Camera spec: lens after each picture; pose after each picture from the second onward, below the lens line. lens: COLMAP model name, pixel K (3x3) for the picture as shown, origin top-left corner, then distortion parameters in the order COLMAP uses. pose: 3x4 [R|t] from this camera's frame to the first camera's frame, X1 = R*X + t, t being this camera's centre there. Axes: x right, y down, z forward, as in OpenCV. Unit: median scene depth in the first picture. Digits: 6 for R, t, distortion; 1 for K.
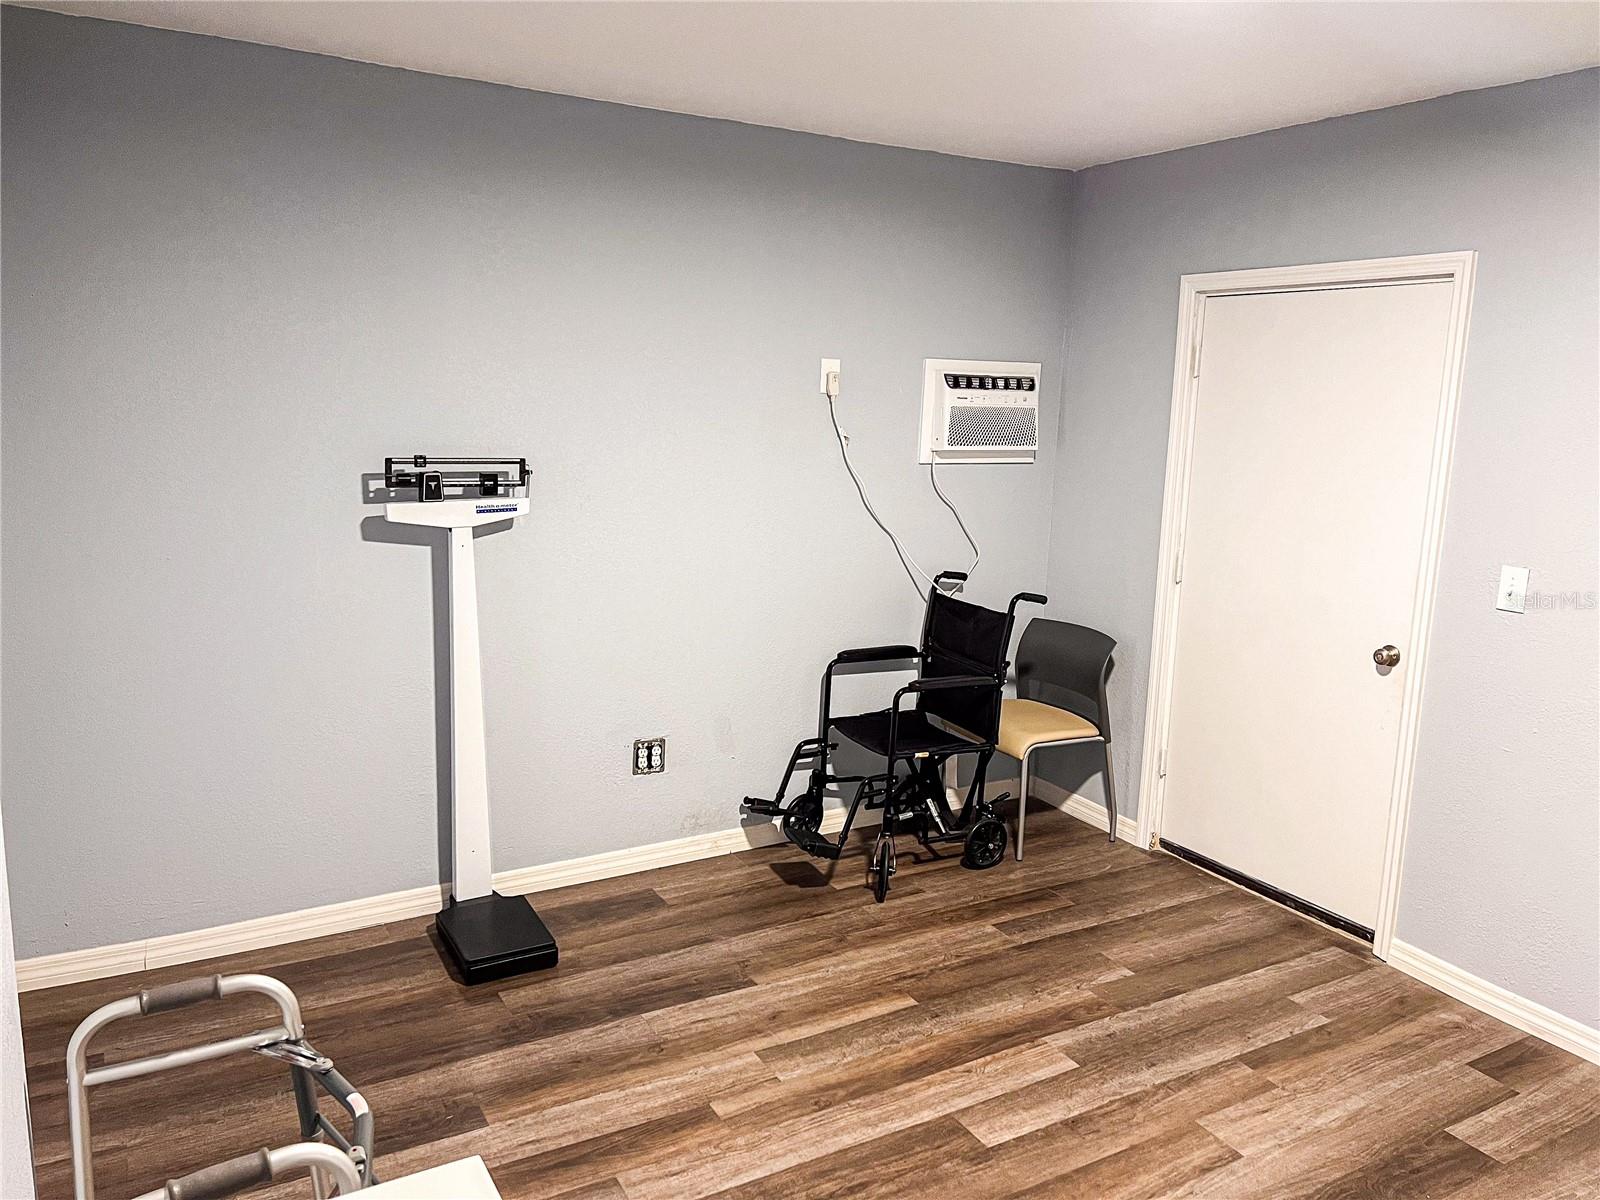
lens RADIAL K [[1205.7, 0, 823.4], [0, 1205.7, 594.5], [0, 0, 1]] dist [0.077277, -0.085055]
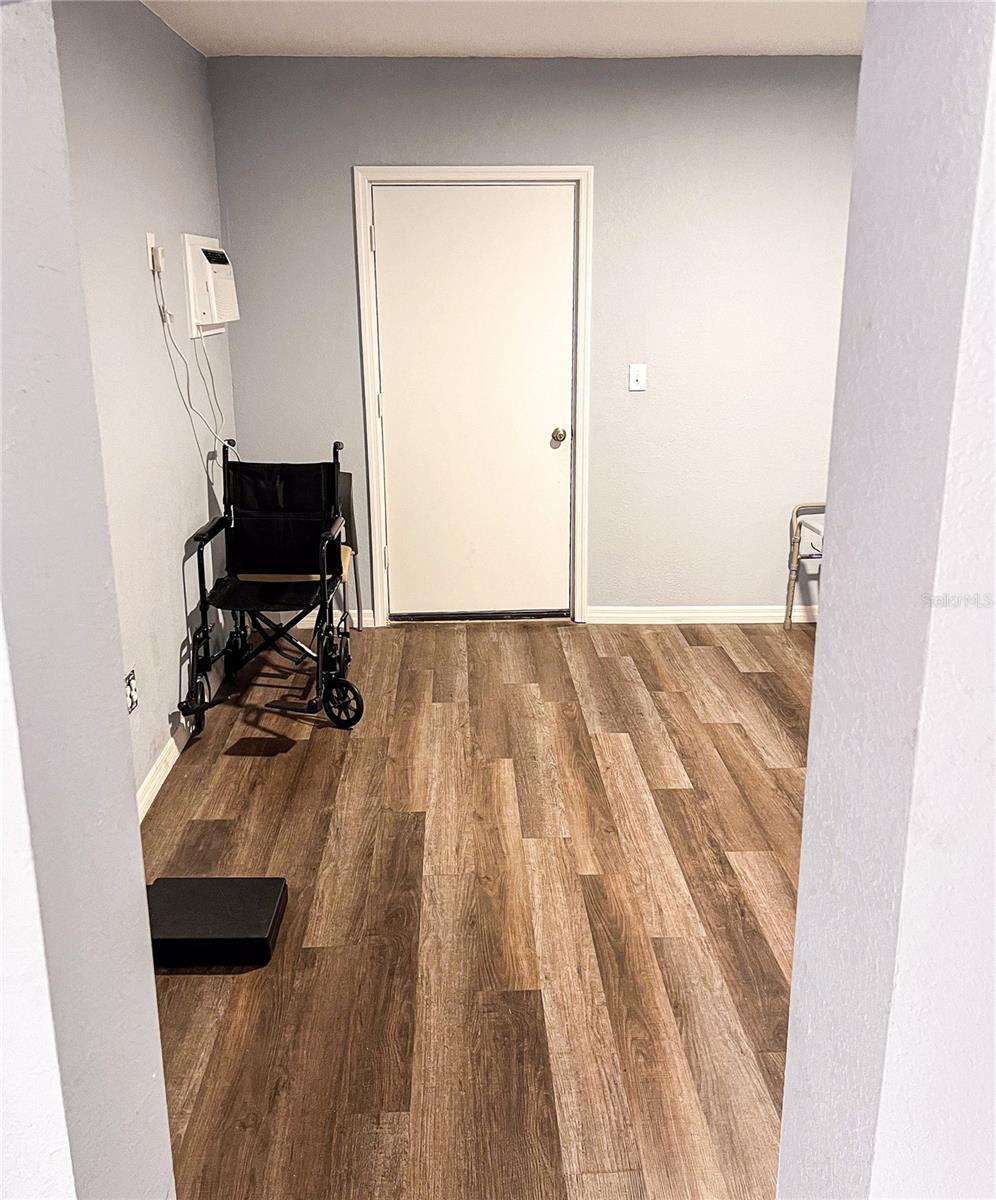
lens RADIAL K [[1014.9, 0, 503.2], [0, 1014.9, 534.8], [0, 0, 1]] dist [0.100653, -0.033573]
pose [[0.470960, -0.247566, 0.846704, -0.754677], [0.171191, 0.967216, 0.187581, -0.088188], [-0.865384, 0.056605, 0.497901, 0.459362]]
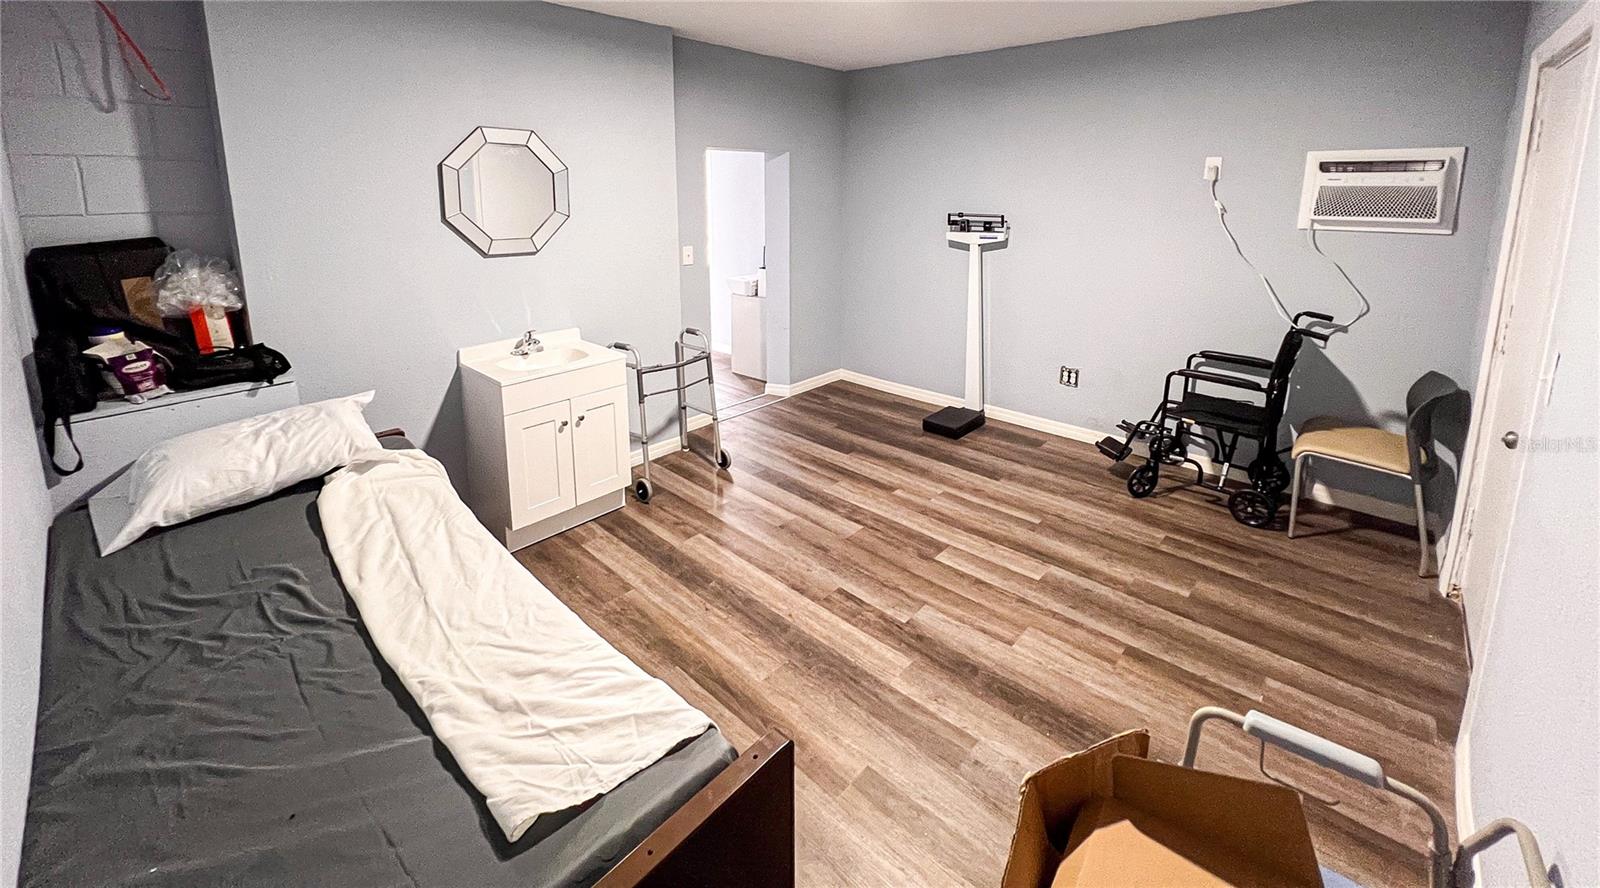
lens RADIAL K [[646.3, 0, 797.2], [0, 646.3, 288.7], [0, 0, 1]] dist [-0.001290, 0.000141]
pose [[0.277186, 0.120174, -0.953271, 0.818005], [-0.152404, 0.985086, 0.079870, -0.019926], [0.948652, 0.123144, 0.291367, 0.350583]]
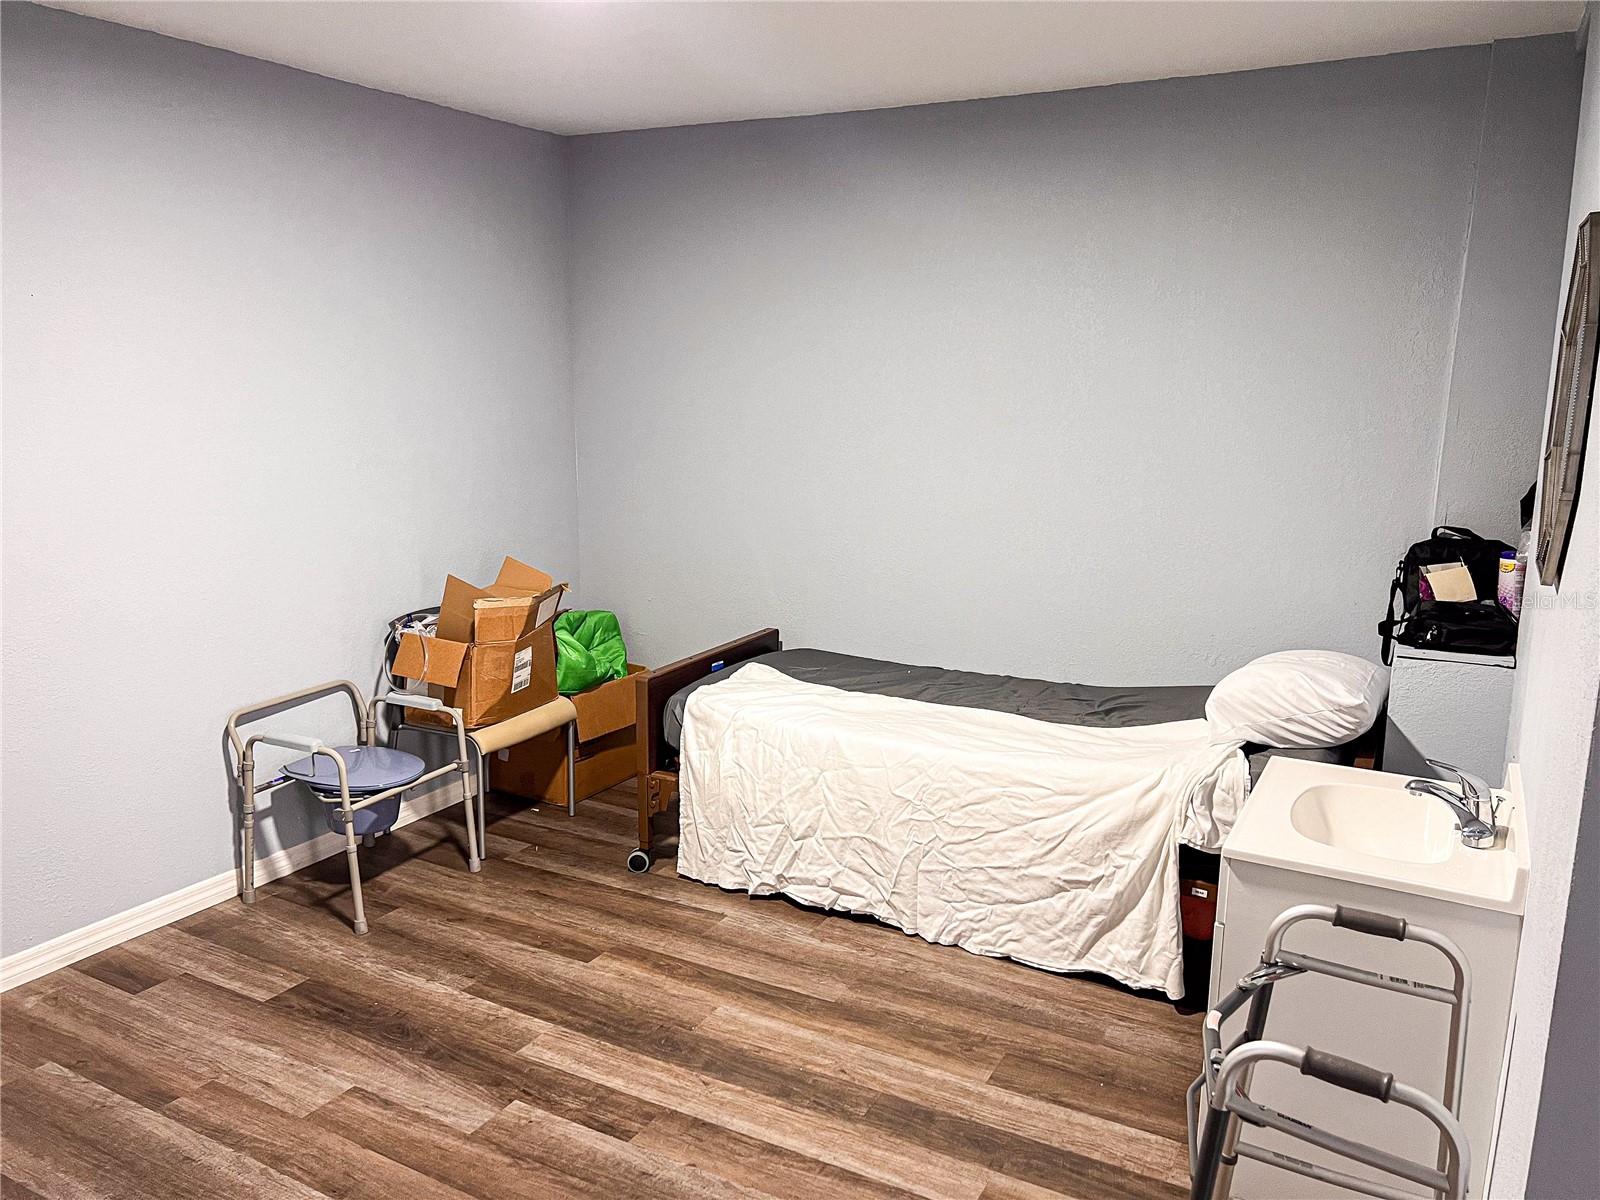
lens RADIAL K [[1205.7, 0, 800.7], [0, 1205.7, 599.1], [0, 0, 1]] dist [0.077277, -0.085055]
pose [[-0.501132, -0.203894, 0.841007, -0.509729], [0.120492, 0.945939, 0.301132, -0.158225], [-0.856941, 0.252242, -0.449473, 0.840010]]
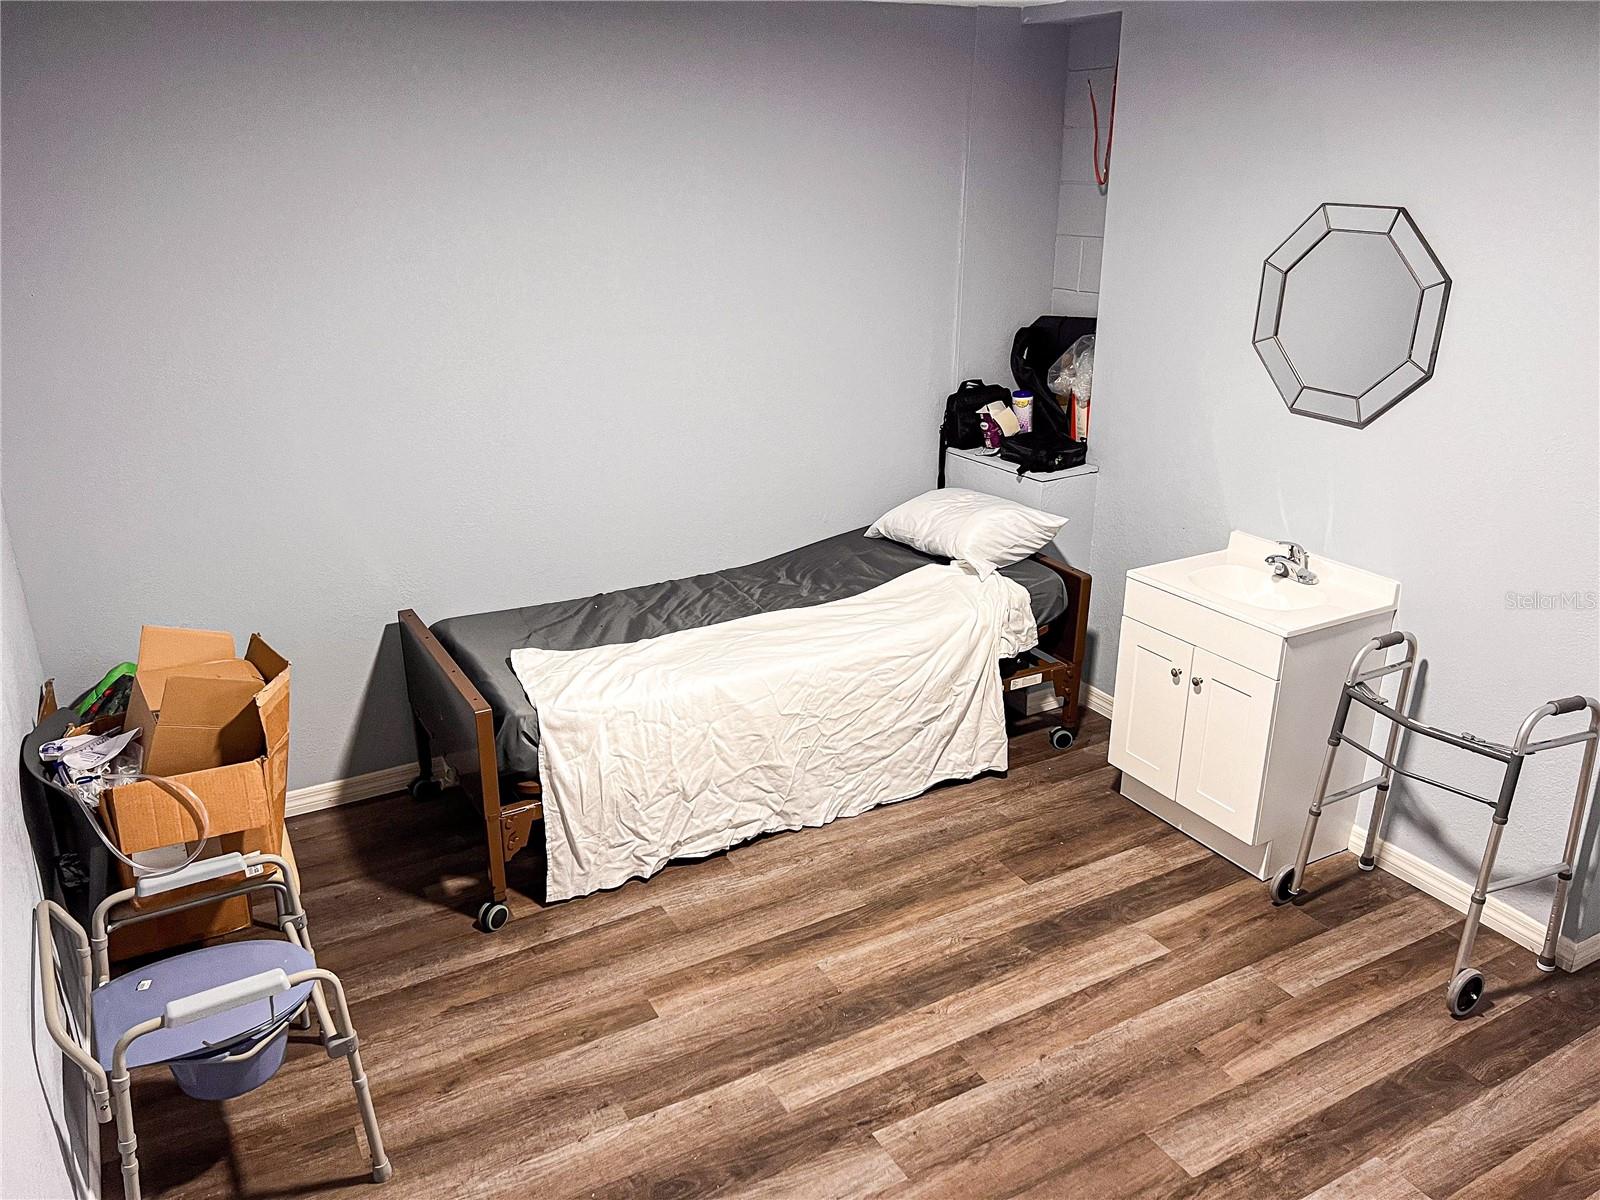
lens RADIAL K [[1205.7, 0, 795.7], [0, 1205.7, 593.6], [0, 0, 1]] dist [0.077277, -0.085055]
pose [[-0.998877, -0.042339, 0.021286, 0.257746], [-0.026201, 0.867708, 0.496383, -0.314752], [-0.039486, 0.495267, -0.867843, 1.239041]]
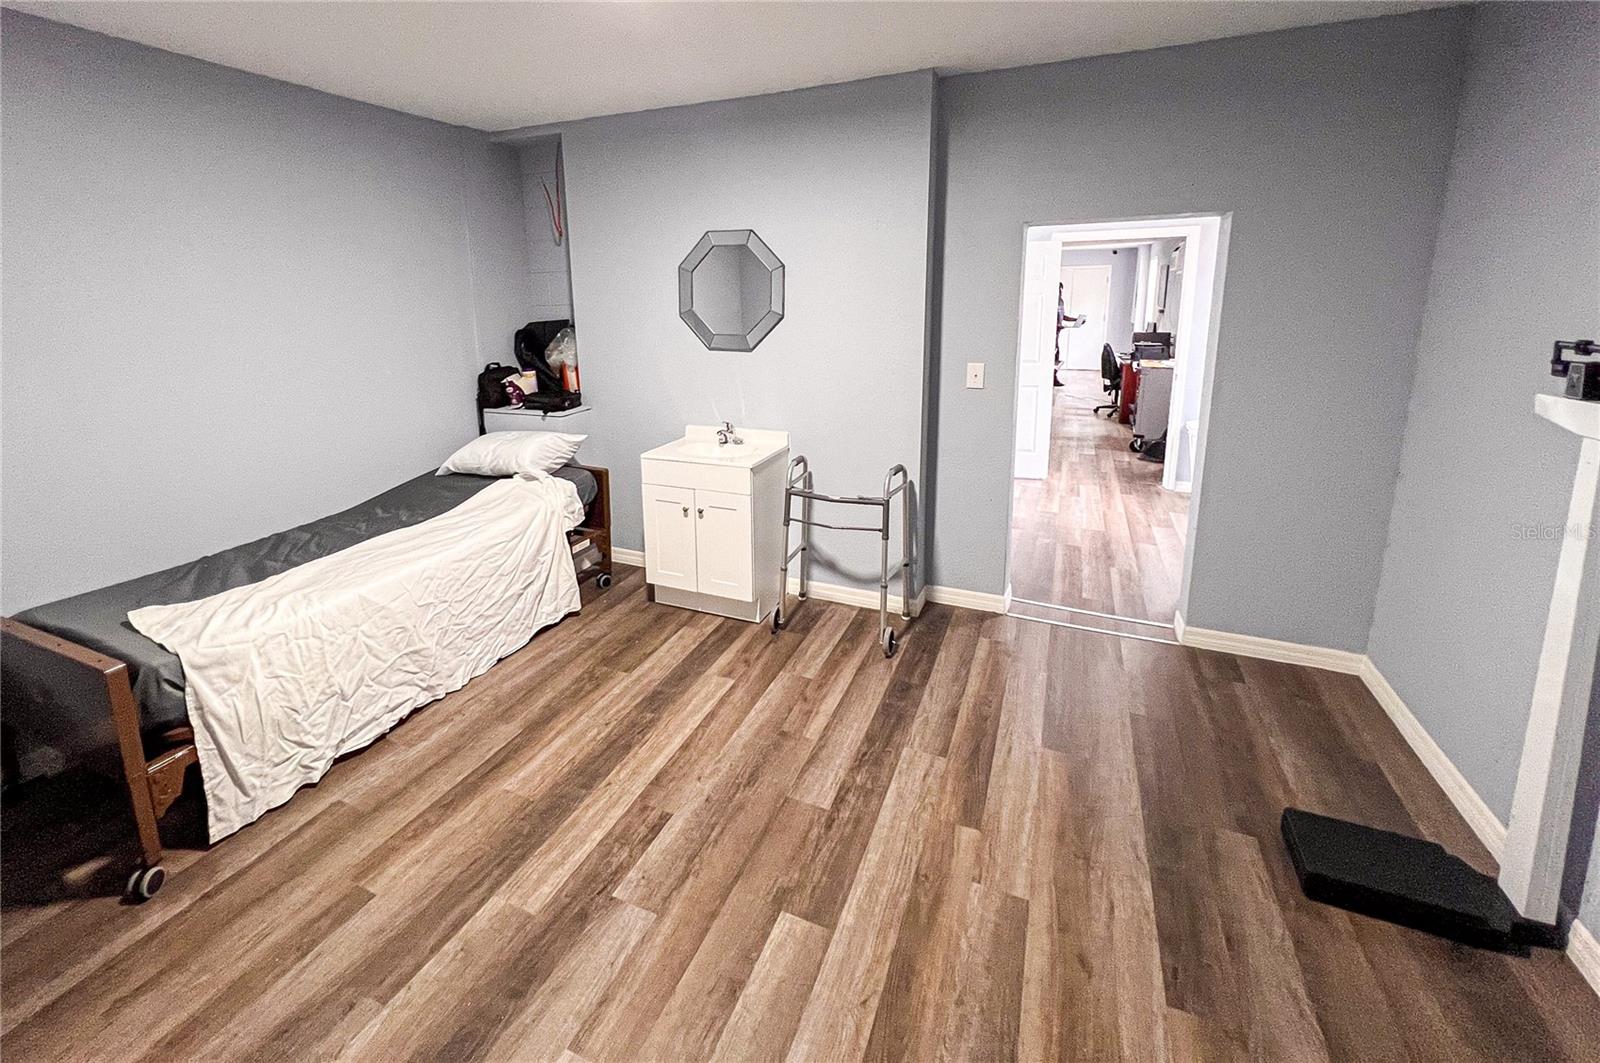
lens RADIAL K [[679.8, 0, 747.6], [0, 679.8, 425.9], [0, 0, 1]] dist [-0.002013, 0.000019]
pose [[-0.831109, 0.086523, -0.549338, 0.384008], [-0.104151, 0.946126, 0.306591, -0.142852], [0.546270, 0.312024, -0.777322, 1.081225]]
